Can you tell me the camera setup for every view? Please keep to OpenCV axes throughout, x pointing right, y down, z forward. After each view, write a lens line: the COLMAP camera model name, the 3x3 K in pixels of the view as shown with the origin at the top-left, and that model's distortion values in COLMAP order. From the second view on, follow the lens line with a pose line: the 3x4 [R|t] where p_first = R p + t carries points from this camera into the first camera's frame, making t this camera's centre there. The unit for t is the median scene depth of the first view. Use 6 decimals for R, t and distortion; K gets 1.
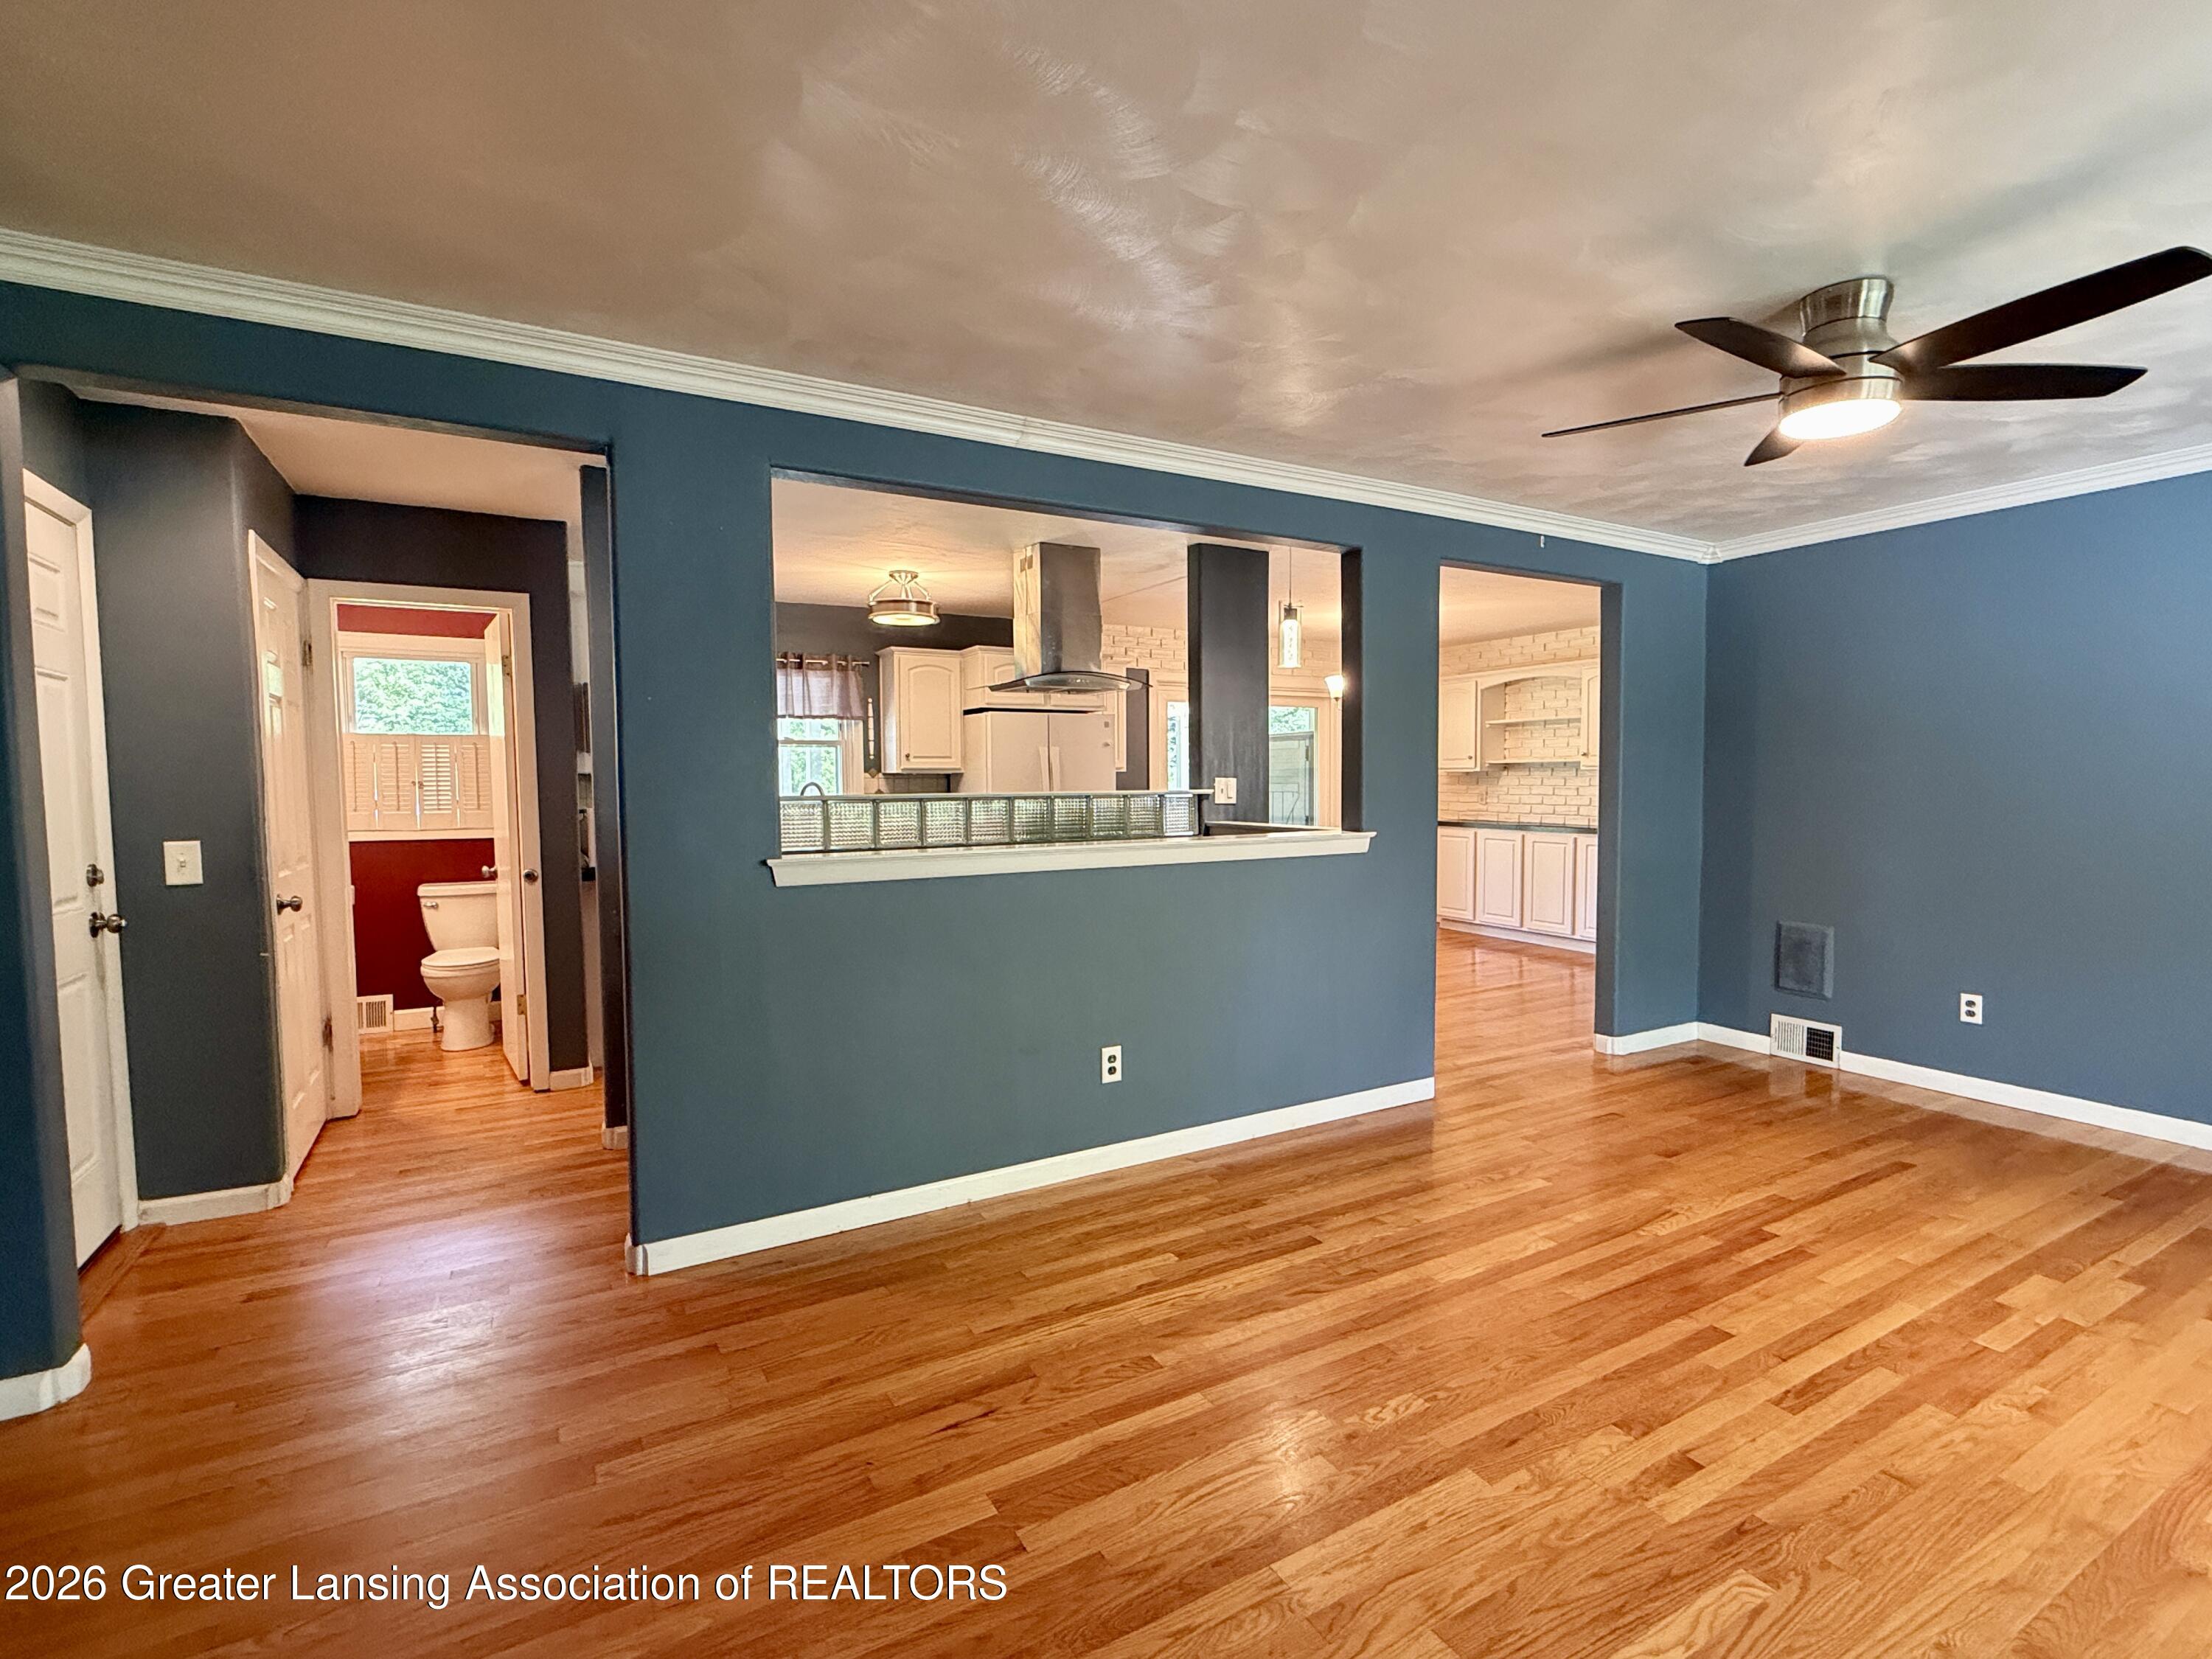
lens RADIAL K [[1022.0, 0, 1108.5], [0, 1022.0, 836.6], [0, 0, 1]] dist [-0.000334, -0.000407]
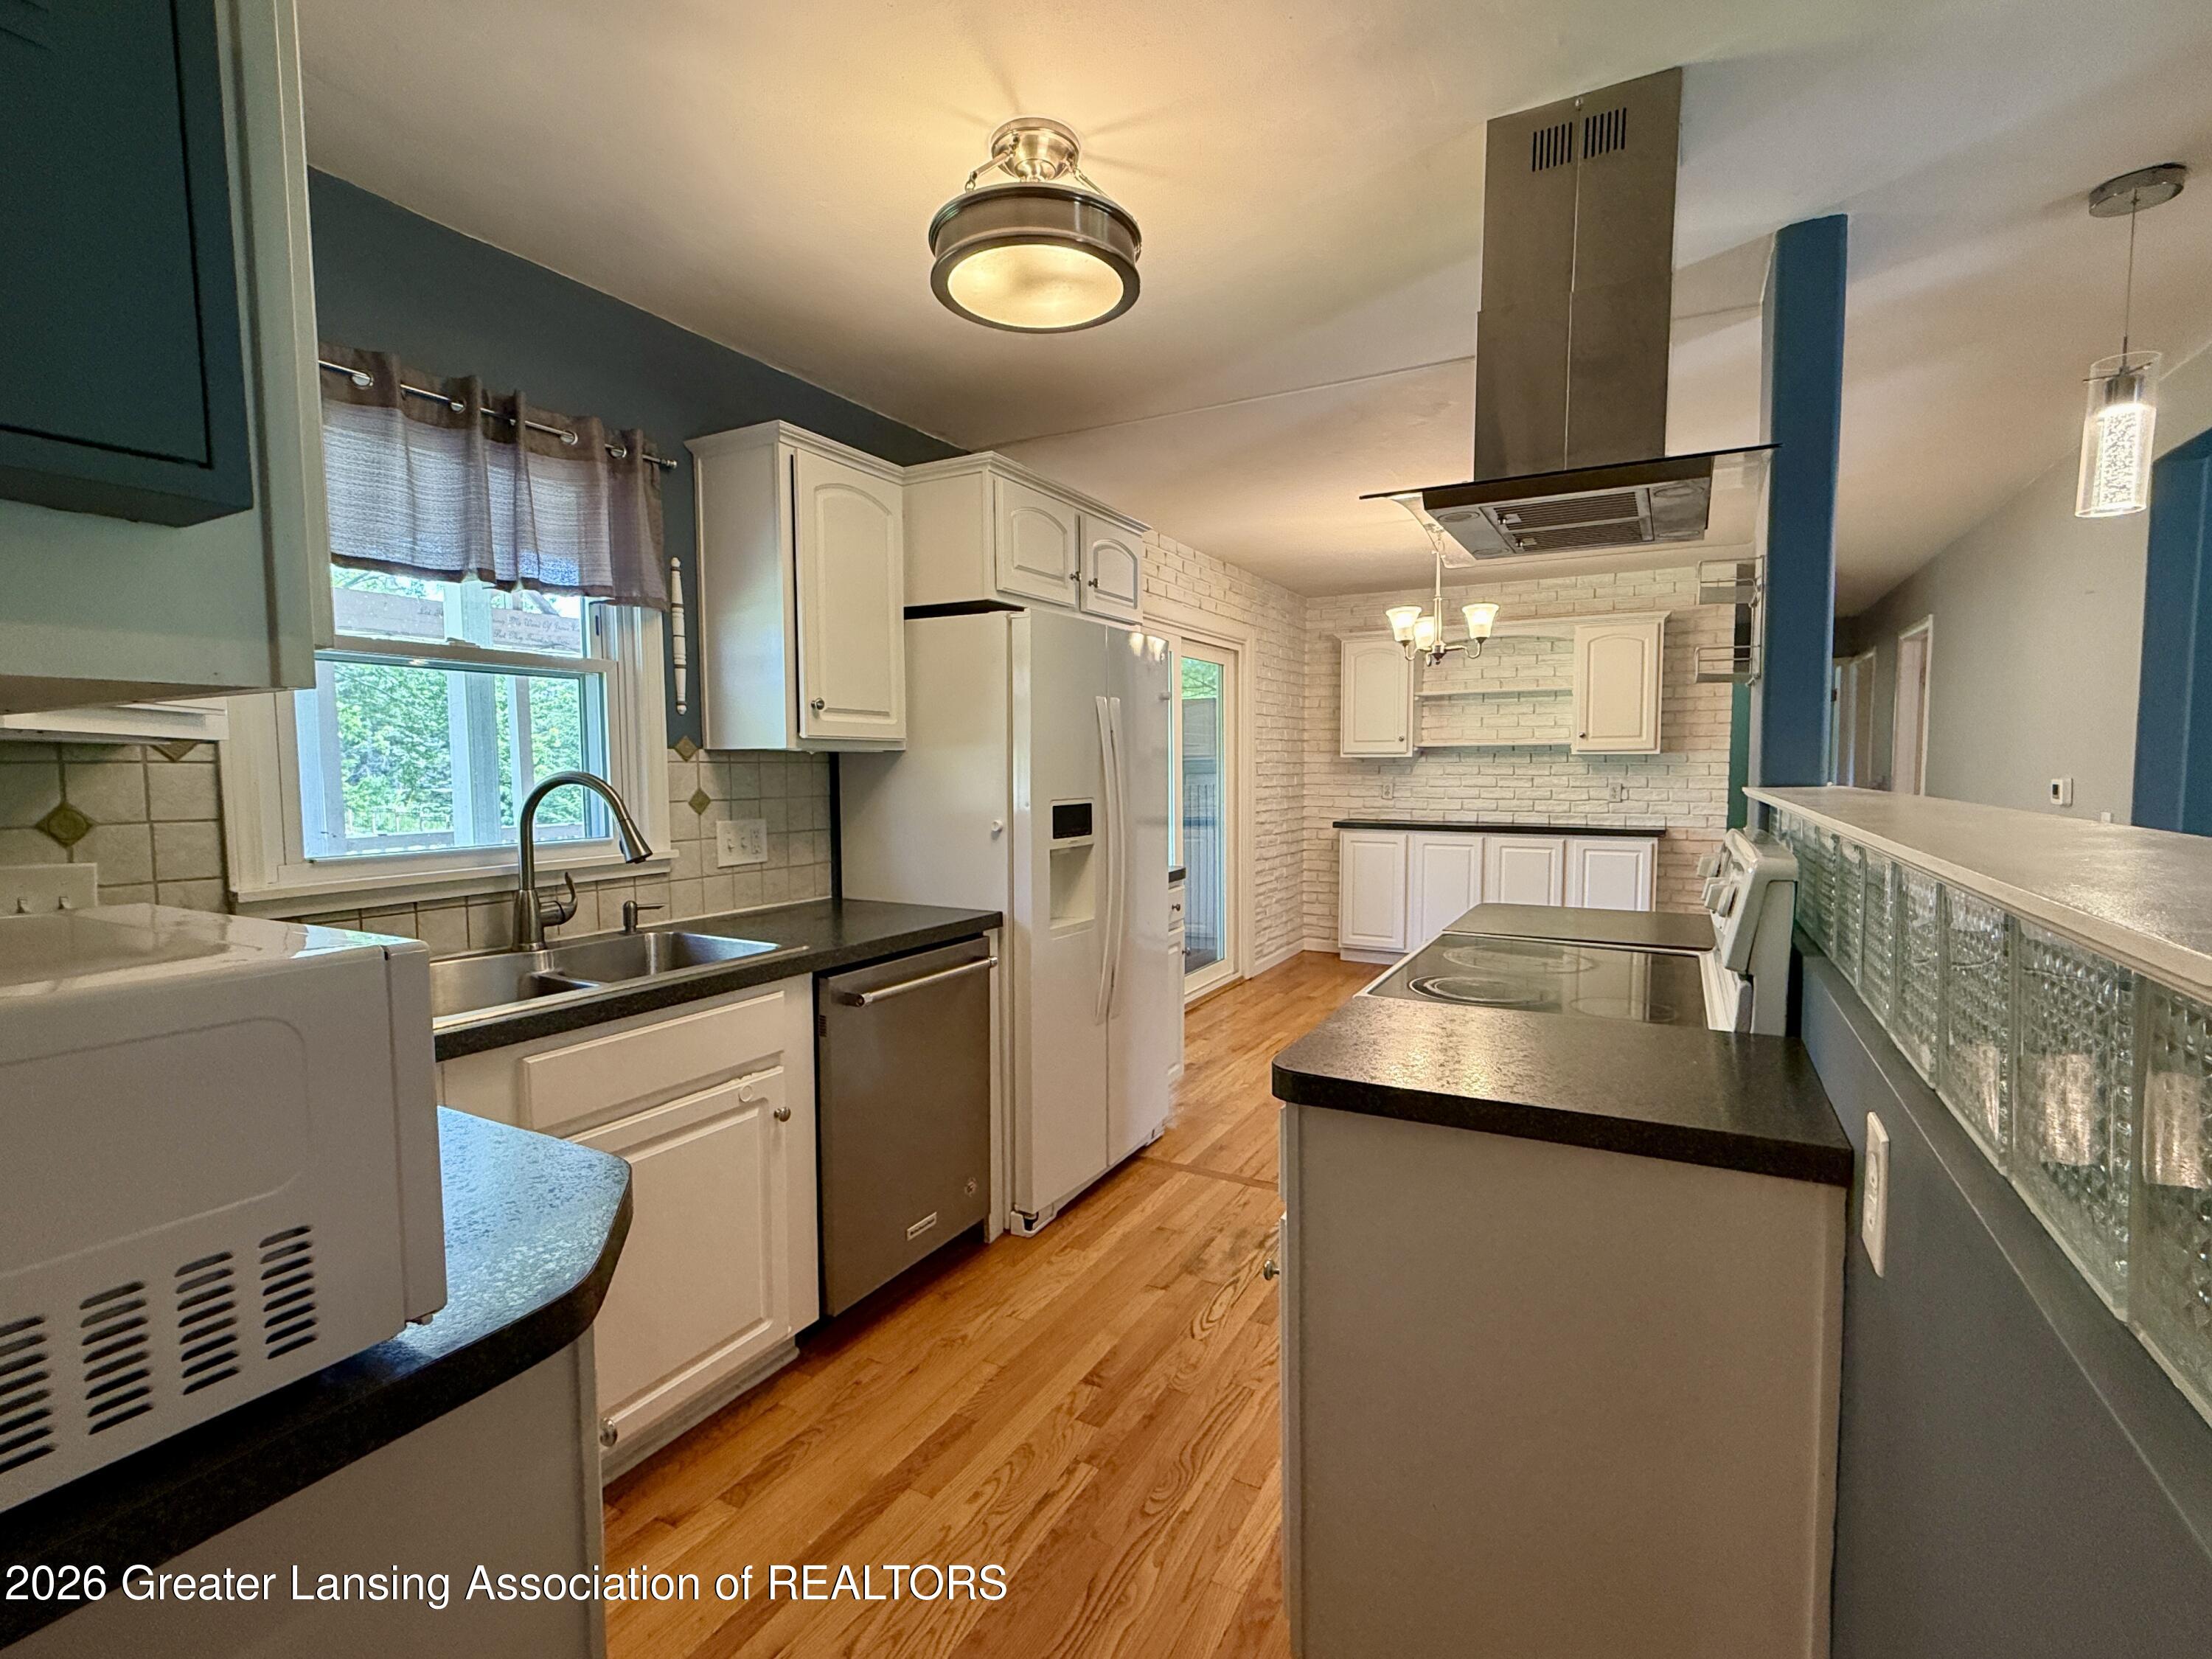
lens RADIAL K [[1022.0, 0, 1097.9], [0, 1022.0, 831.0], [0, 0, 1]] dist [-0.000334, -0.000407]
pose [[0.855233, -0.032346, 0.517233, -0.446596], [0.031829, 0.999445, 0.009872, -0.043176], [-0.517265, 0.008020, 0.855788, 0.862086]]
